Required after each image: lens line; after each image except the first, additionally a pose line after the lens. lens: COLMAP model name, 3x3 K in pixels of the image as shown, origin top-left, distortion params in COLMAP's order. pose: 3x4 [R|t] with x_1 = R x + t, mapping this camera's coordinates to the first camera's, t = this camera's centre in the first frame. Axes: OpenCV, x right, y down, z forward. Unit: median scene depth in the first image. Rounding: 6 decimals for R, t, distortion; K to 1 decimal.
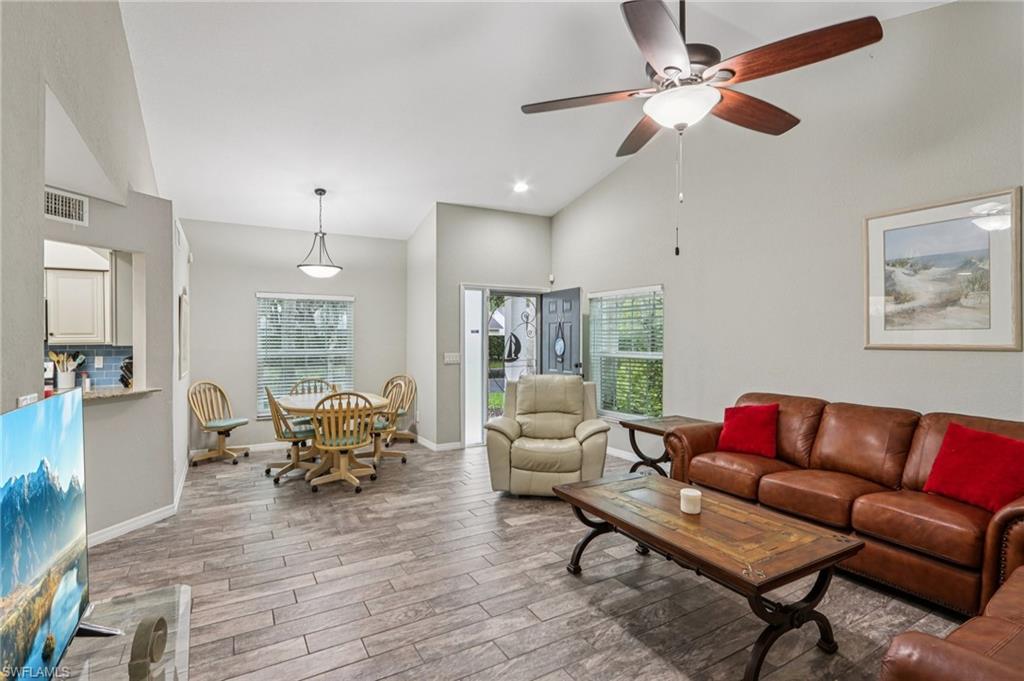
lens RADIAL K [[488.2, 0, 503.5], [0, 488.2, 341.0], [0, 0, 1]] dist [-0.016475, 0.000088]
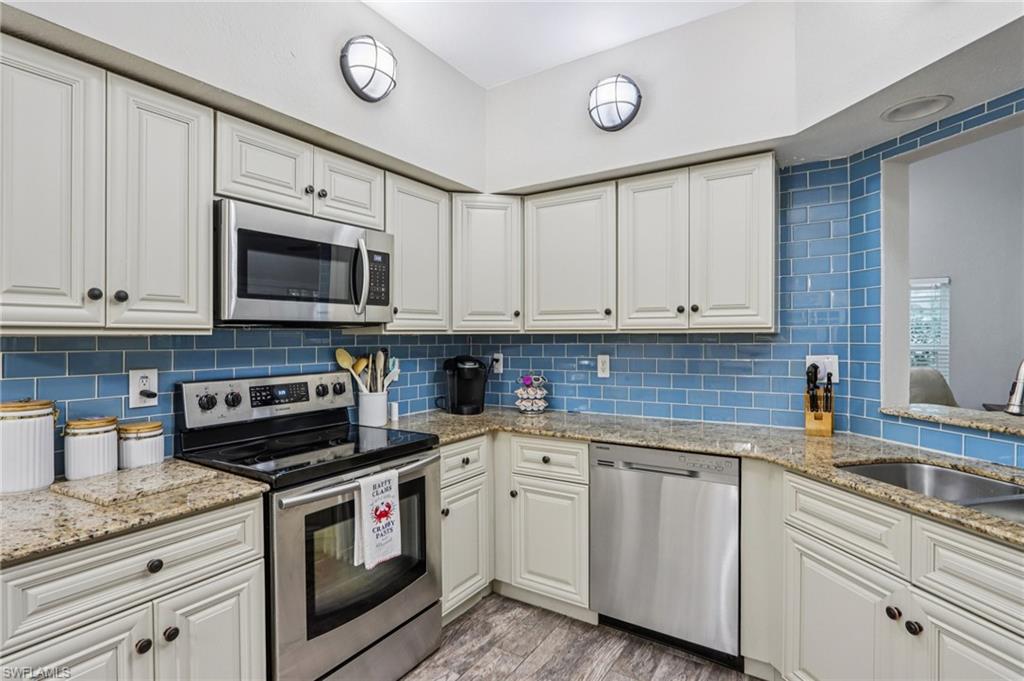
lens RADIAL K [[514.6, 0, 508.6], [0, 514.6, 336.1], [0, 0, 1]] dist [-0.018712, 0.002704]
pose [[0.891880, 0.001035, 0.452271, -1.487192], [0.004861, 0.999918, -0.011874, 0.023108], [-0.452246, 0.012789, 0.891802, 0.728912]]
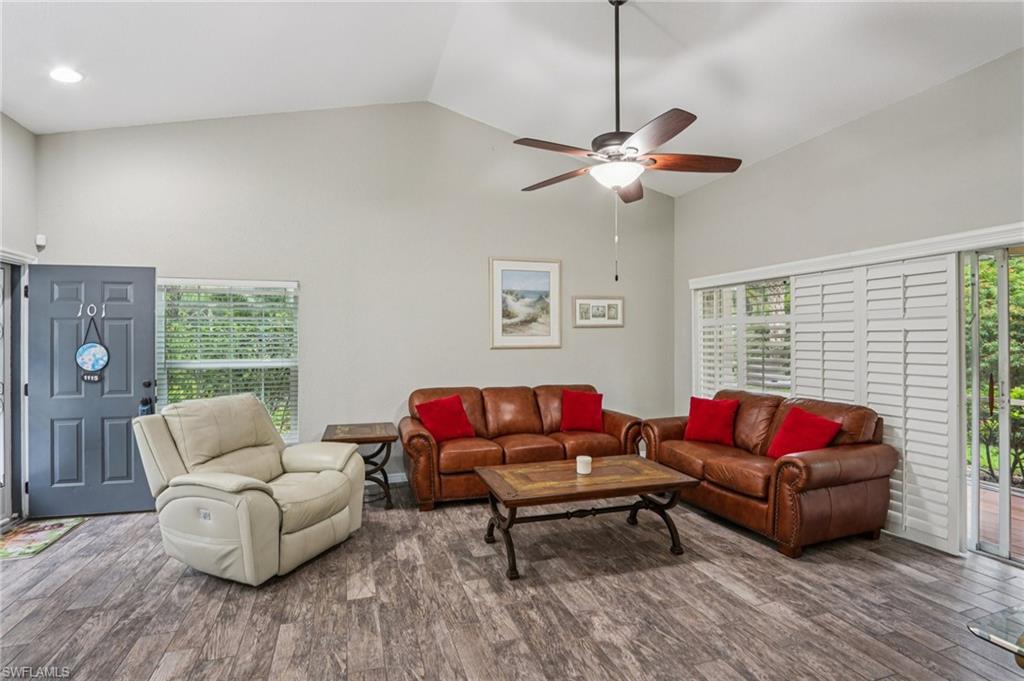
lens RADIAL K [[488.2, 0, 504.6], [0, 488.2, 341.5], [0, 0, 1]] dist [-0.016475, 0.000088]
pose [[0.203231, -0.003234, 0.979125, -0.680192], [0.009748, 0.999952, 0.001279, -0.006901], [-0.979082, 0.009285, 0.203253, 0.667724]]
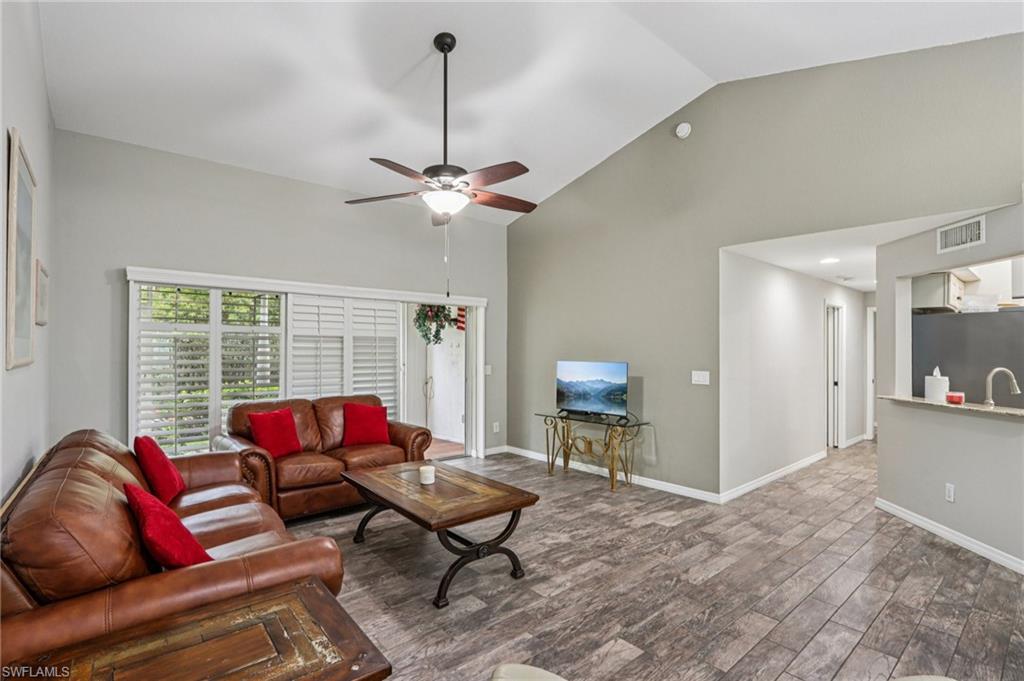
lens RADIAL K [[475.0, 0, 510.0], [0, 475.0, 346.9], [0, 0, 1]] dist [-0.012126, -0.000390]
pose [[-0.983110, -0.004340, -0.182964, 0.286338], [-0.003914, 0.999989, -0.002689, -0.009061], [0.182973, -0.001928, -0.983116, 1.636569]]
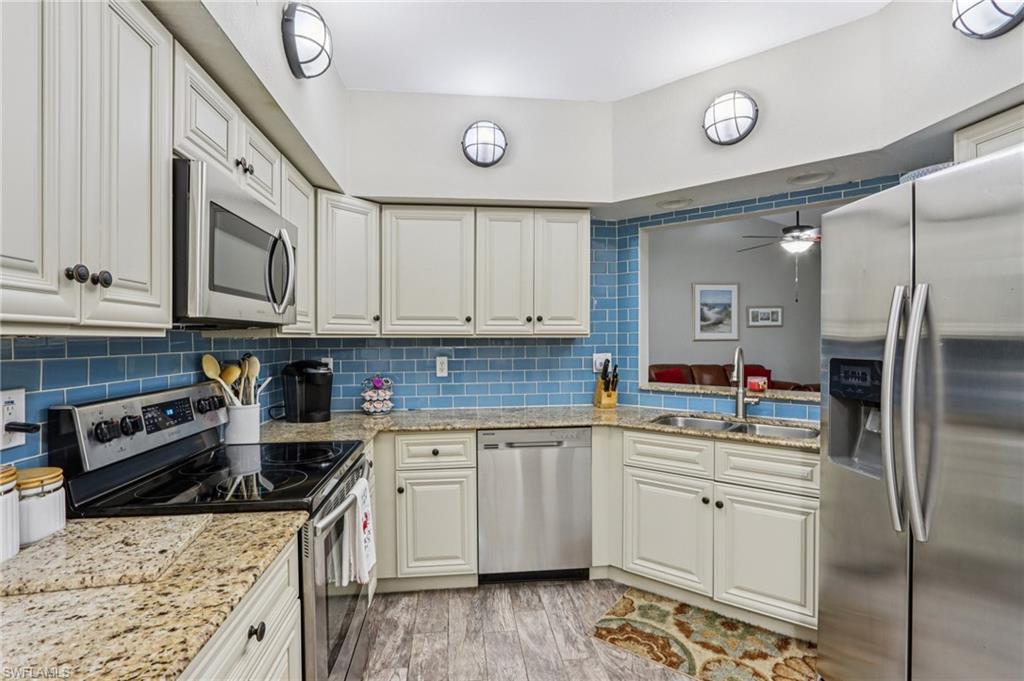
lens RADIAL K [[488.2, 0, 508.9], [0, 488.2, 342.9], [0, 0, 1]] dist [-0.016475, 0.000088]
pose [[0.387824, -0.002241, 0.921731, -1.722196], [0.010764, 0.999940, -0.002098, 0.022386], [-0.921671, 0.010735, 0.387825, 0.918227]]
